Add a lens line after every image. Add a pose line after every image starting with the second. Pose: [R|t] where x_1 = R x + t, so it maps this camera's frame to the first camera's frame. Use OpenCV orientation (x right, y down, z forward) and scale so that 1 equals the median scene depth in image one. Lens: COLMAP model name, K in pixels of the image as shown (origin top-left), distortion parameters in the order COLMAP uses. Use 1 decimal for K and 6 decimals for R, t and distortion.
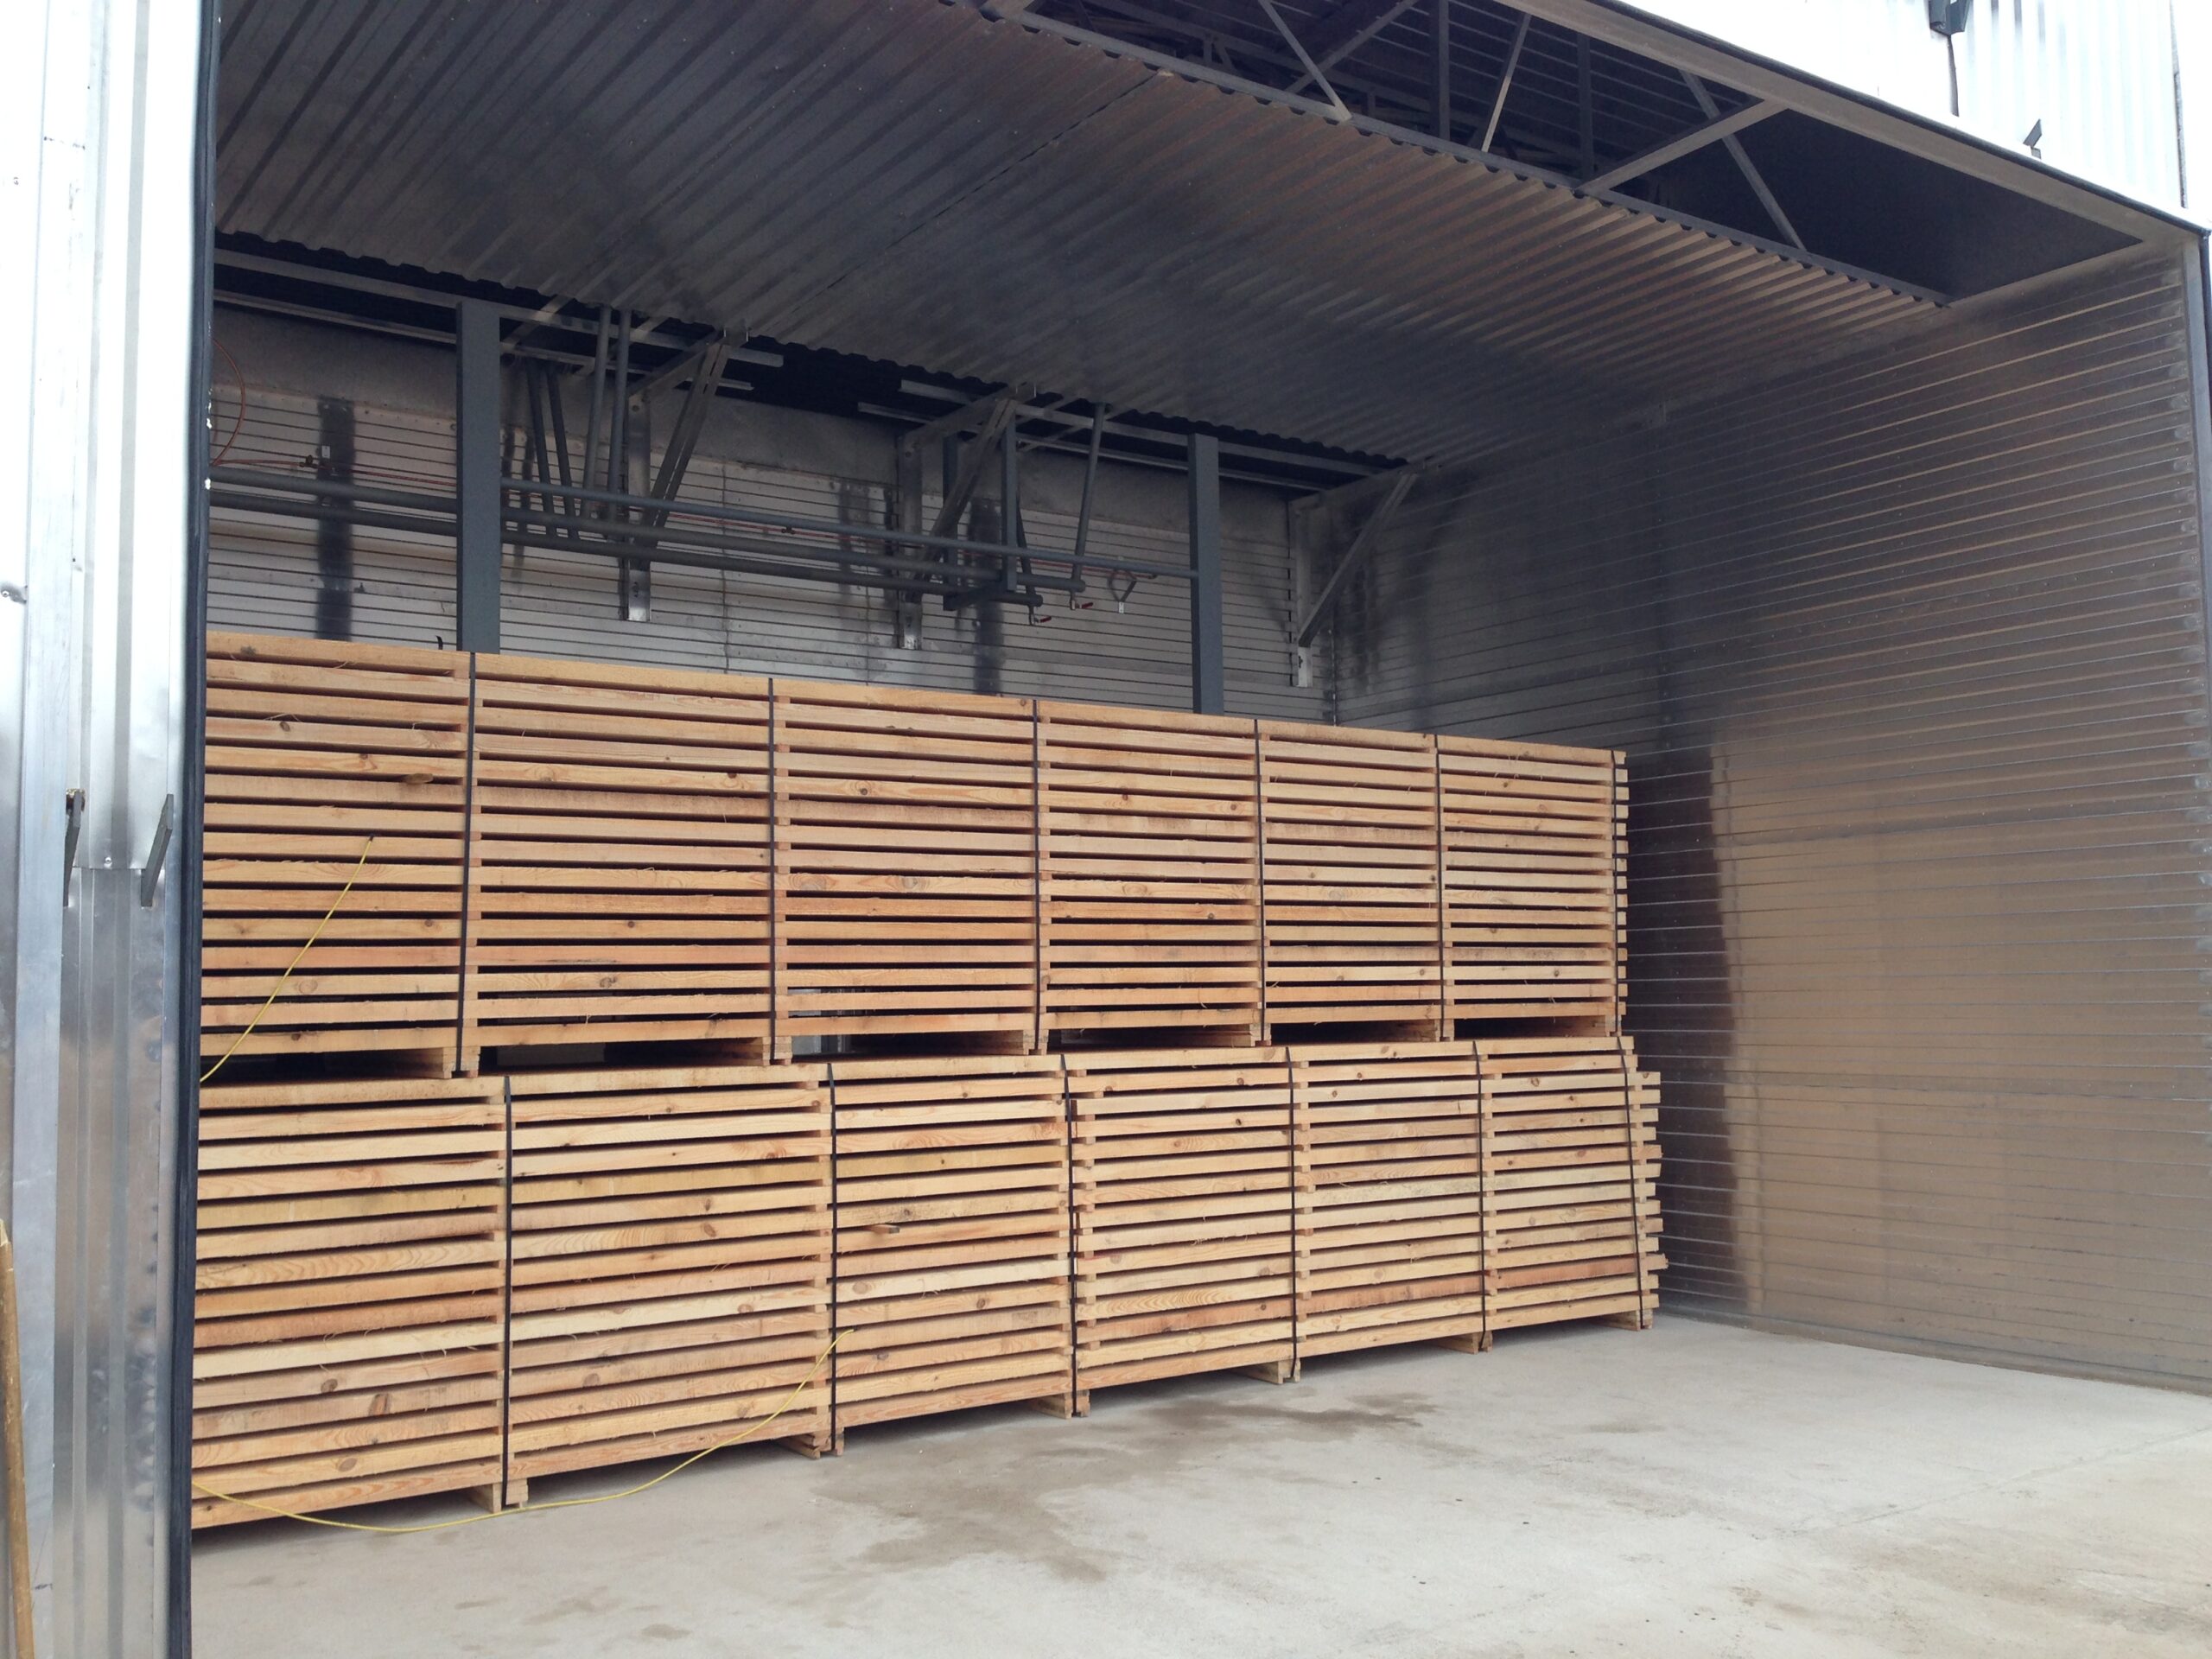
lens RADIAL K [[2026.9, 0, 1117.7], [0, 2026.9, 851.8], [0, 0, 1]] dist [0.128574, -0.203721]
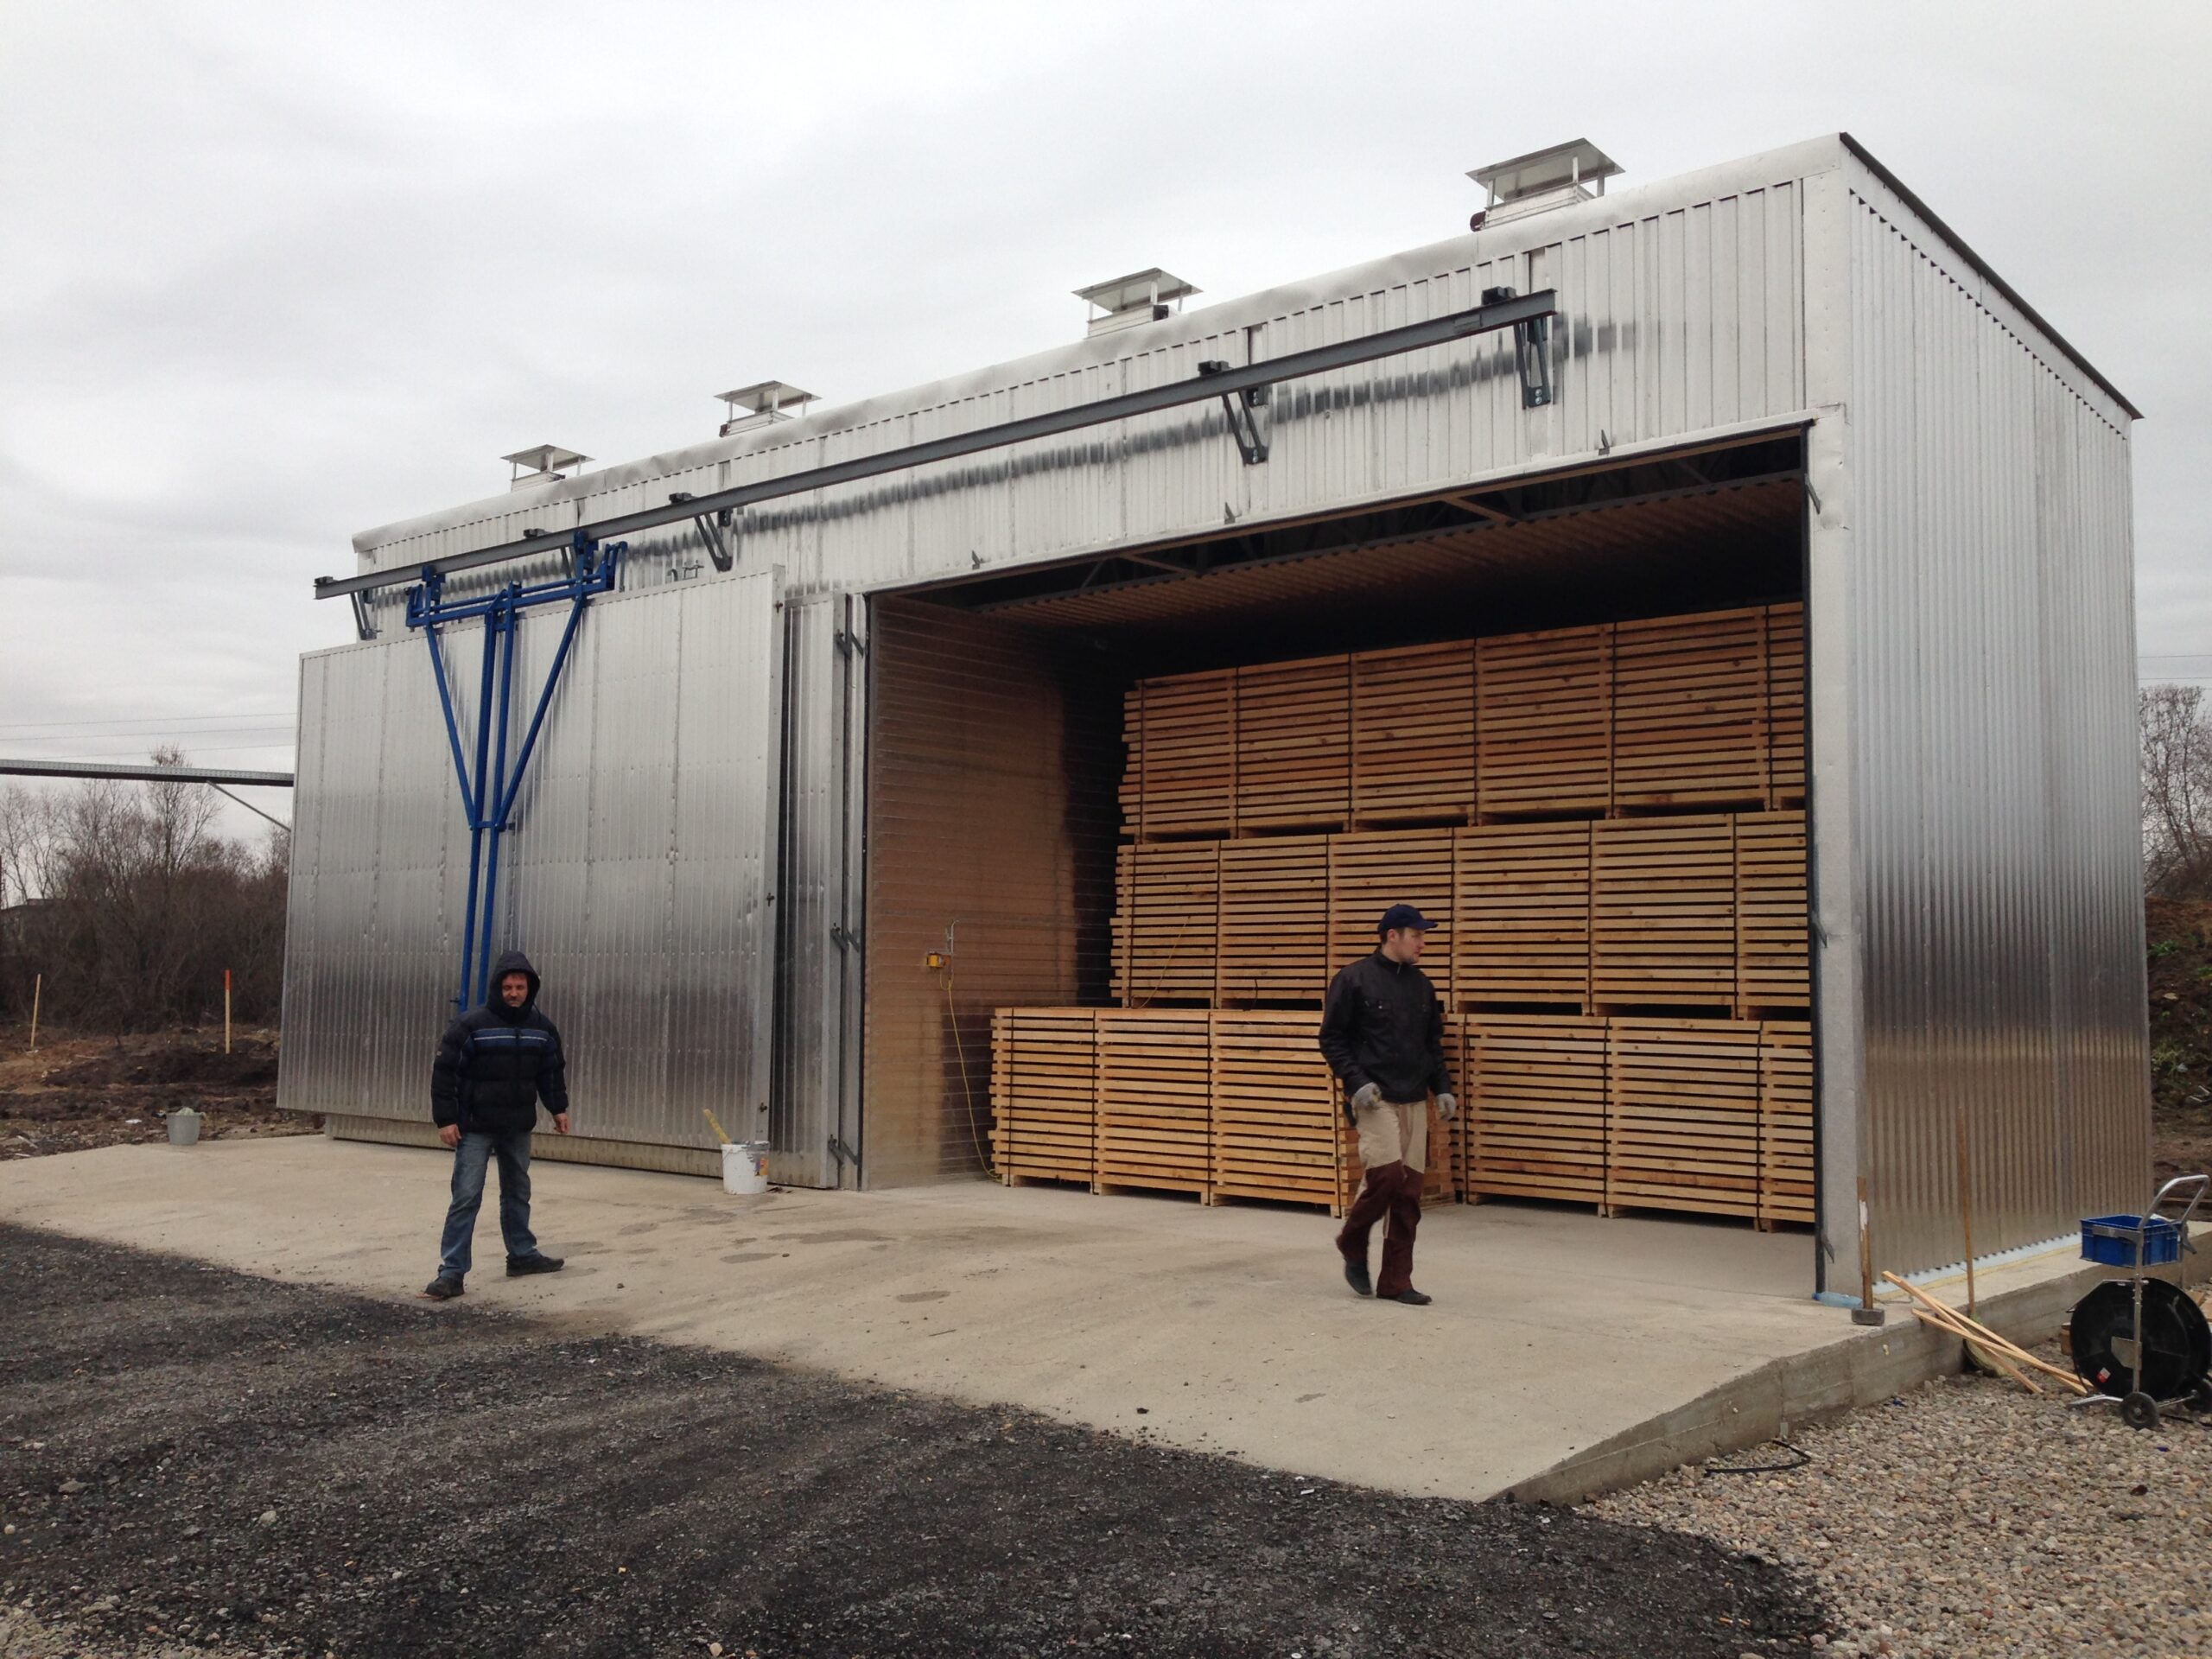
lens RADIAL K [[2026.9, 0, 1117.7], [0, 2026.9, 851.8], [0, 0, 1]] dist [0.128574, -0.203721]
pose [[0.231485, -0.043234, -0.971877, 1.645611], [0.061367, 0.997671, -0.029764, -0.013878], [0.970901, -0.052751, 0.233599, 0.236680]]
